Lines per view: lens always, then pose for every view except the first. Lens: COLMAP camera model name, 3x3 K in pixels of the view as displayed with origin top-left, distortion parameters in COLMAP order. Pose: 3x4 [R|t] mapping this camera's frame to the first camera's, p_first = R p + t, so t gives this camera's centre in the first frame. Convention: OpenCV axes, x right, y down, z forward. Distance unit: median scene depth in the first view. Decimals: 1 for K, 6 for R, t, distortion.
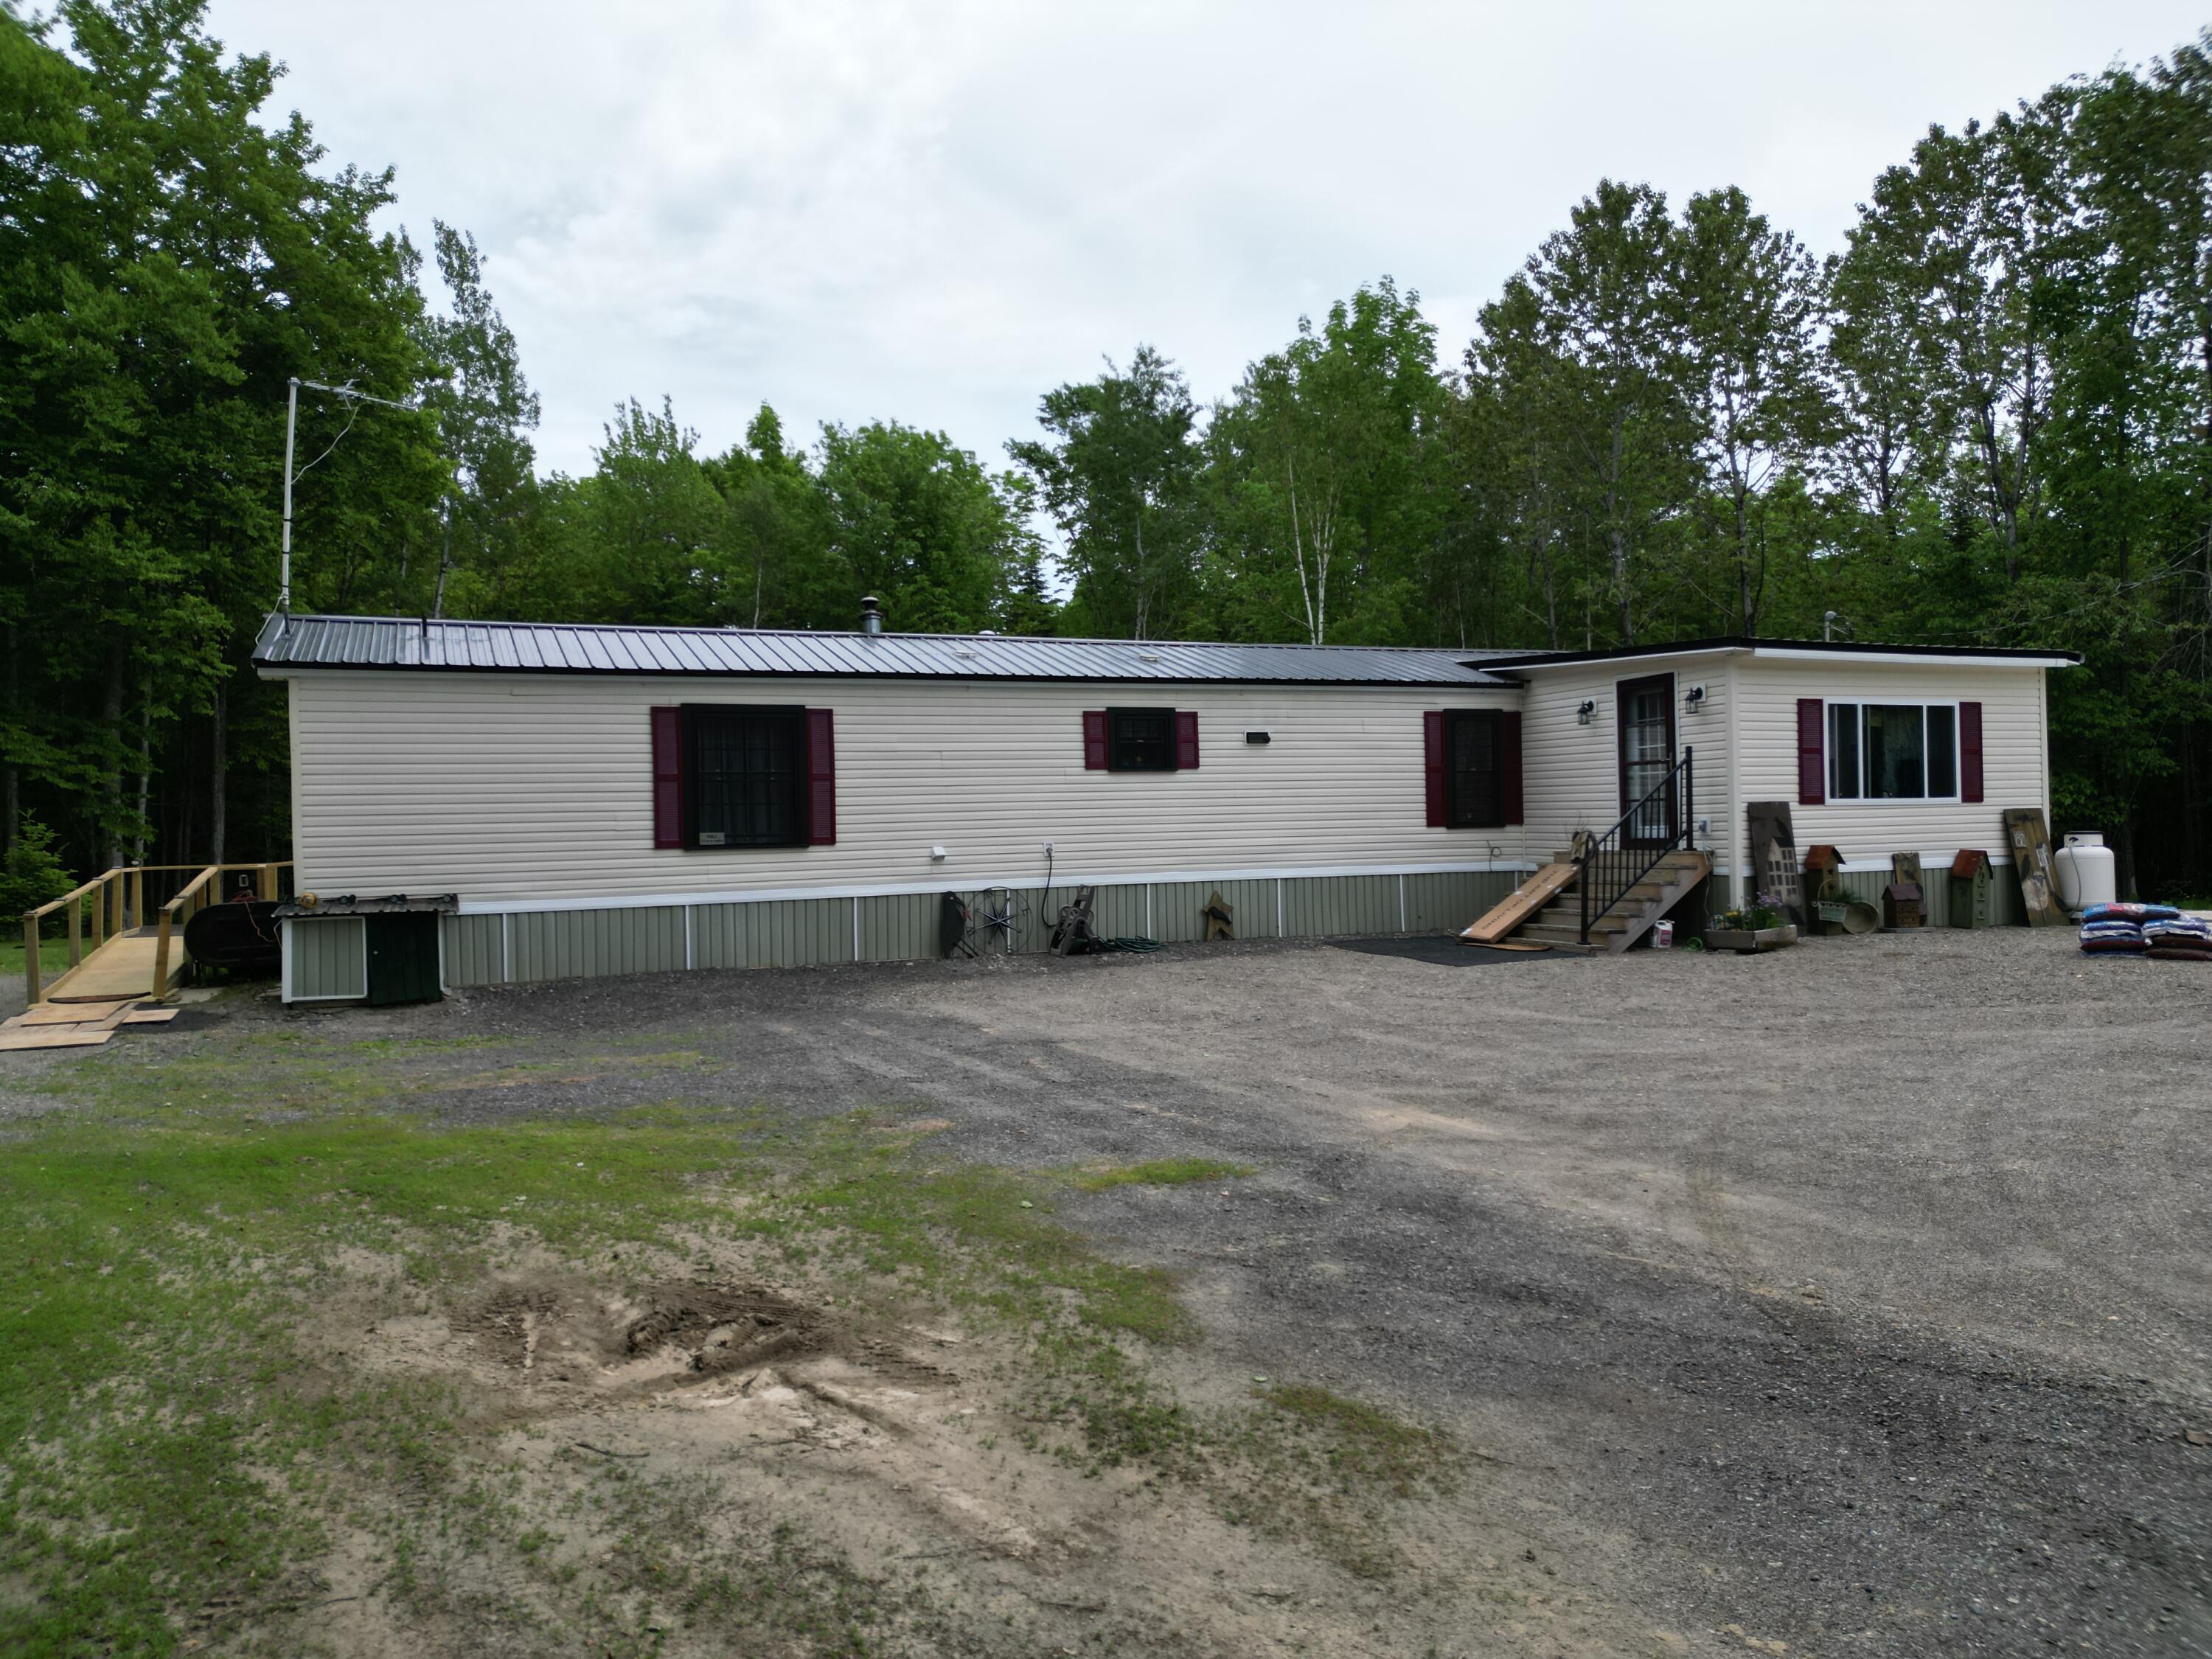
lens RADIAL K [[1540.9, 0, 1114.7], [0, 1540.9, 843.4], [0, 0, 1]] dist [0.095012, -0.101198]
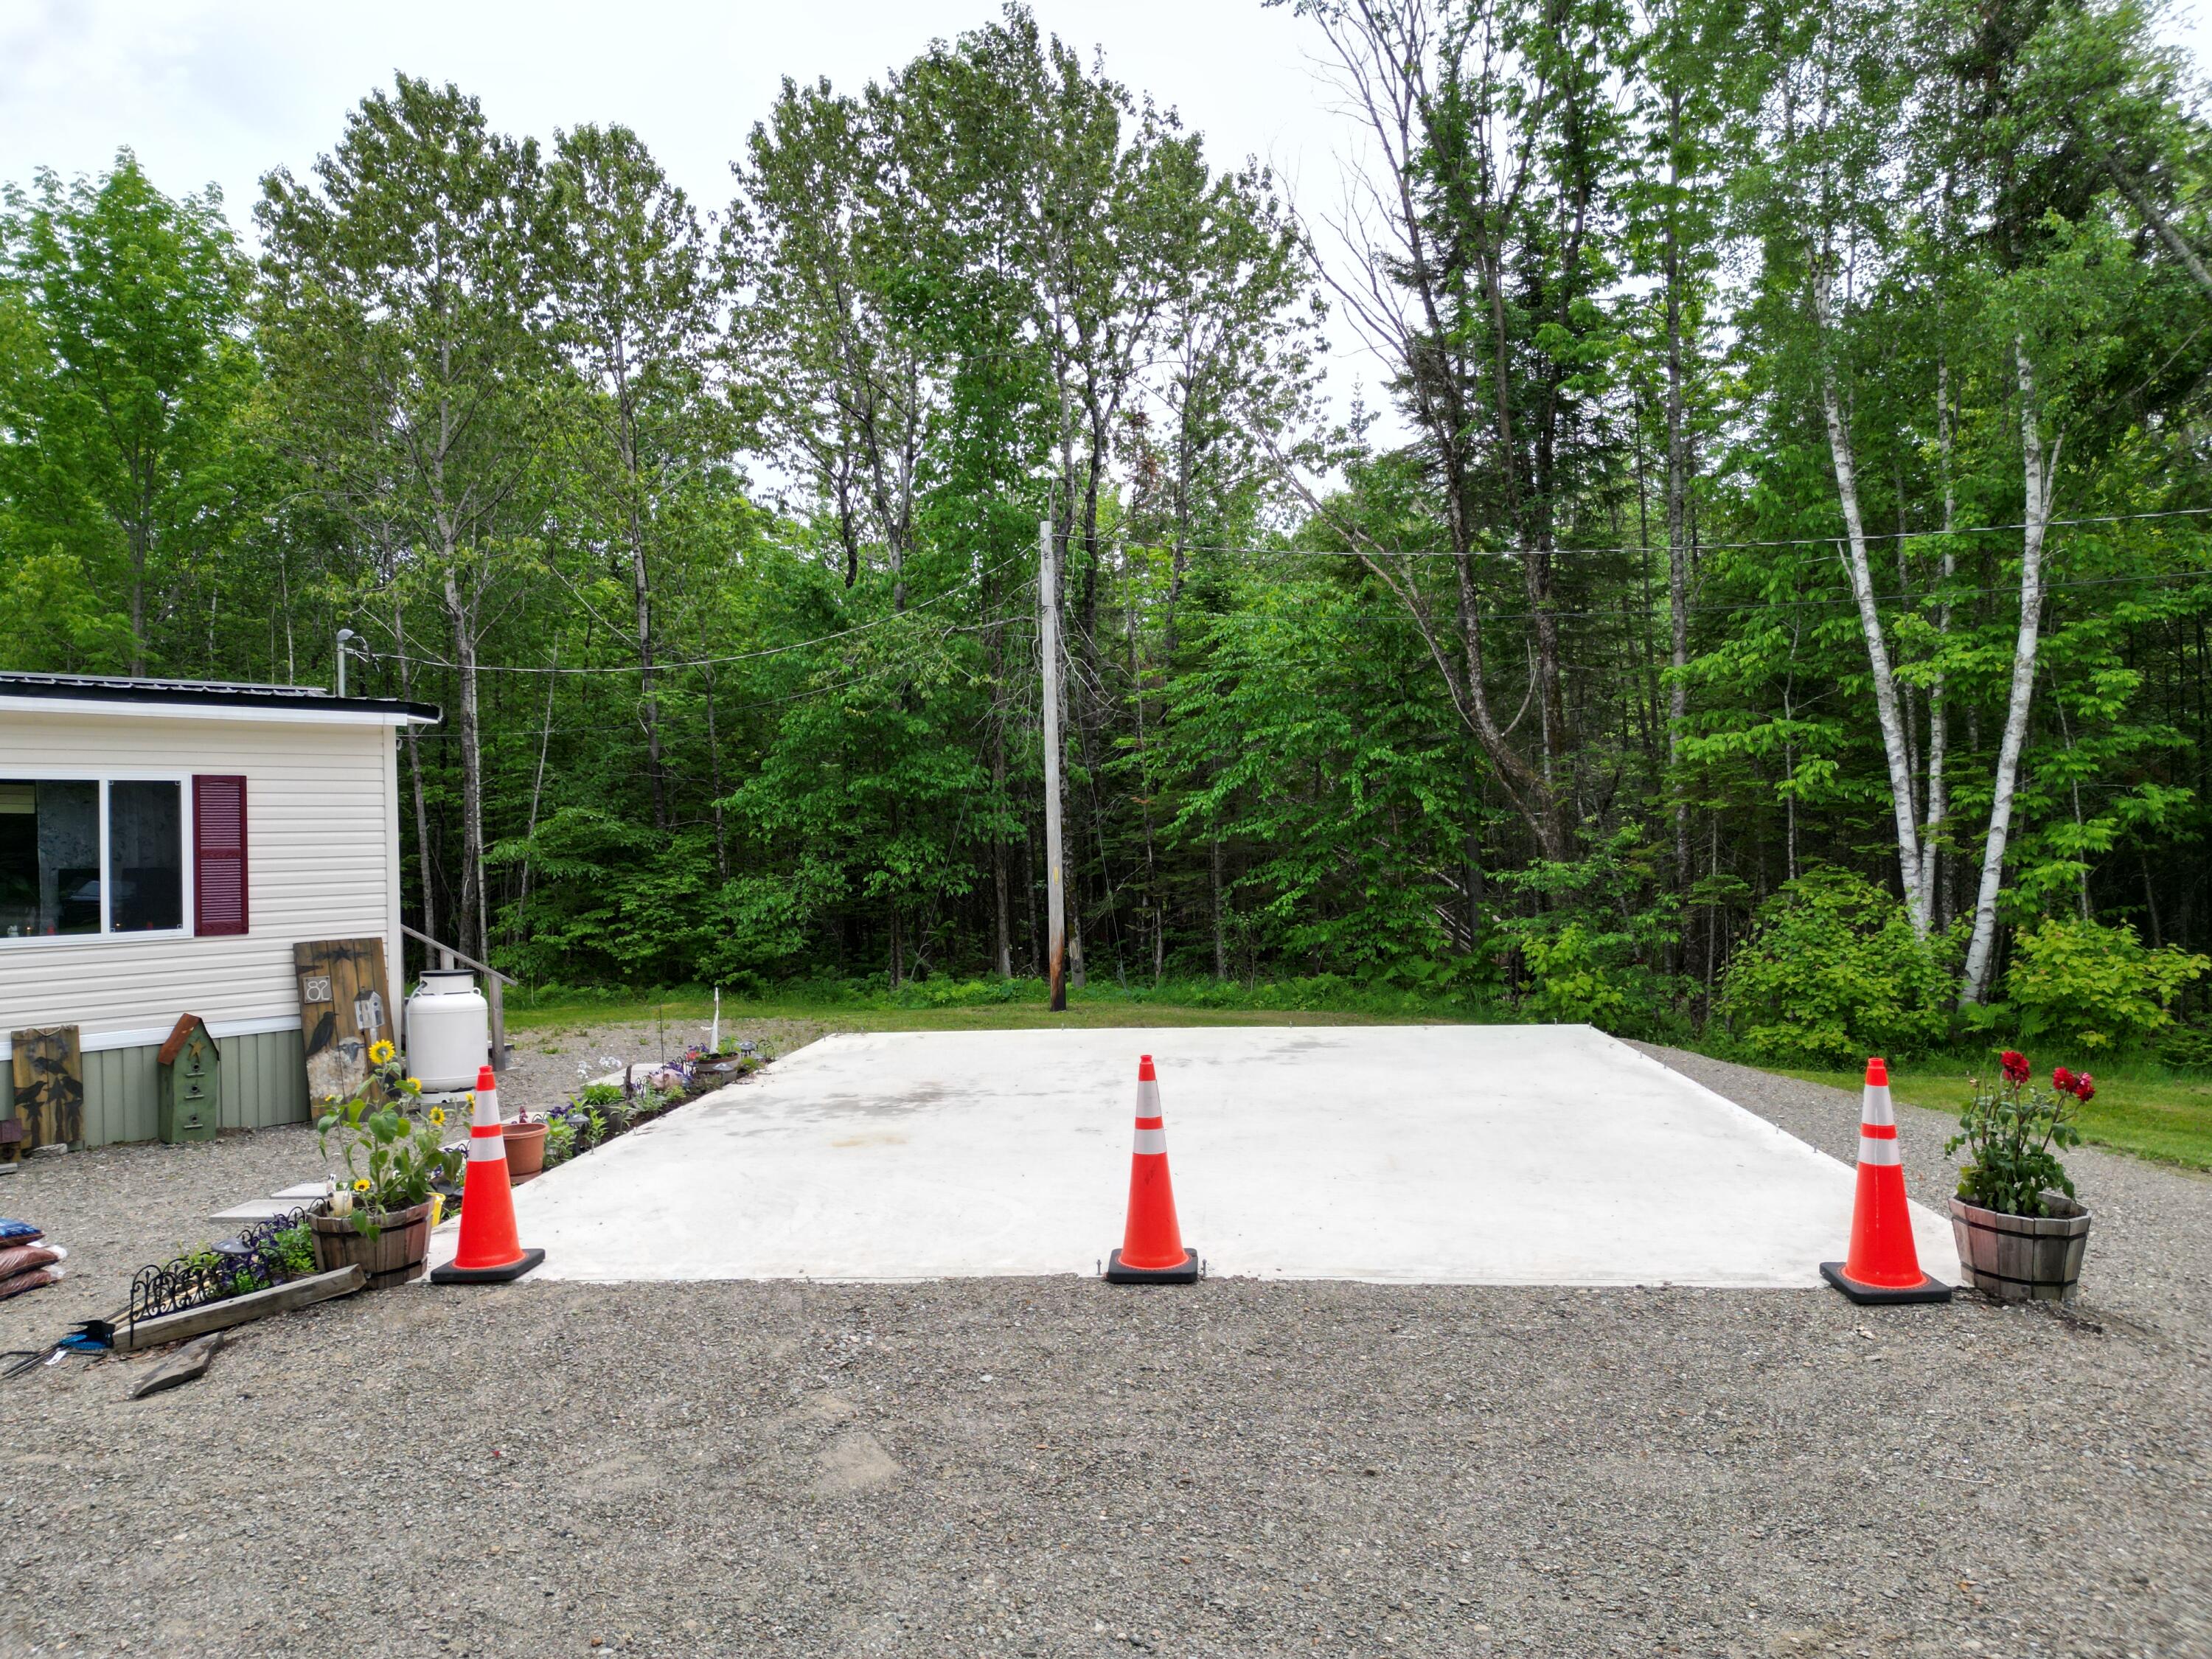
lens RADIAL K [[1540.9, 0, 1114.7], [0, 1540.9, 843.4], [0, 0, 1]] dist [0.095012, -0.101198]
pose [[0.914183, -0.000555, 0.405301, 0.632953], [0.006023, 0.999907, -0.012216, -0.054268], [-0.405257, 0.013609, 0.914102, 0.291284]]
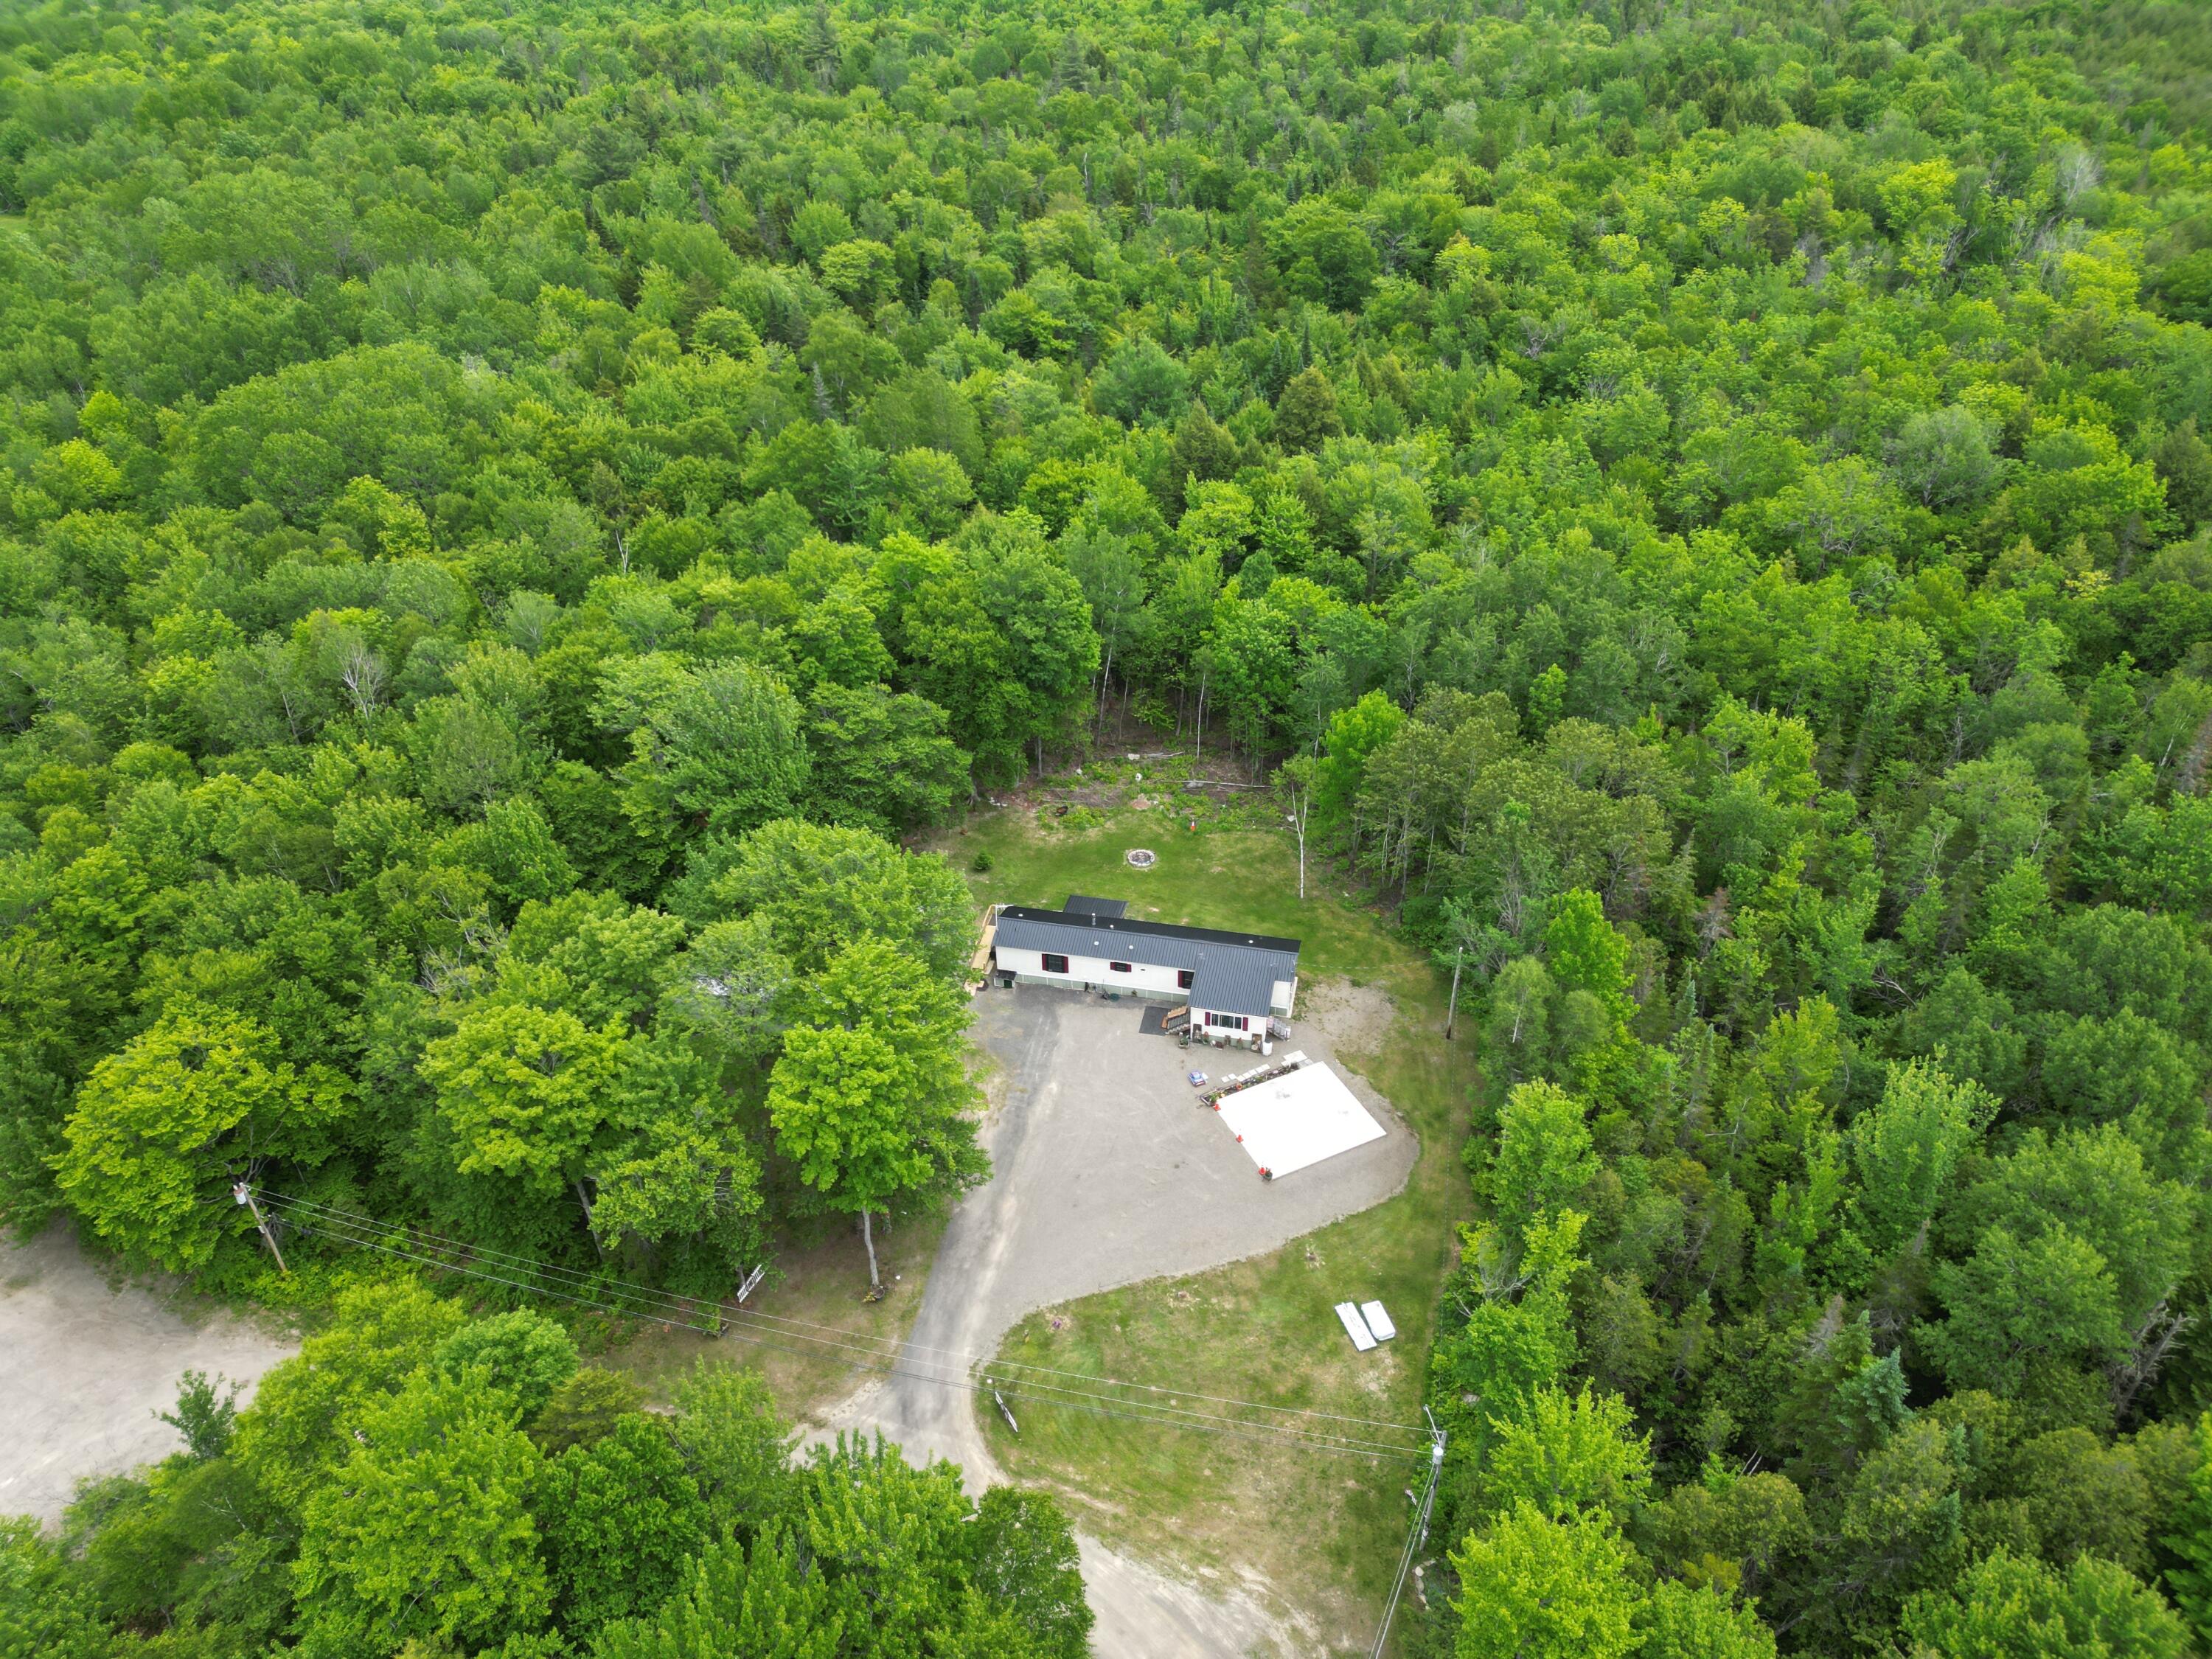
lens RADIAL K [[1540.9, 0, 1114.7], [0, 1540.9, 843.4], [0, 0, 1]] dist [0.095012, -0.101198]
pose [[0.823119, 0.337563, -0.456647, 2.506013], [-0.006875, 0.810006, 0.586381, -3.869855], [0.567828, -0.479522, 0.669052, -2.676759]]
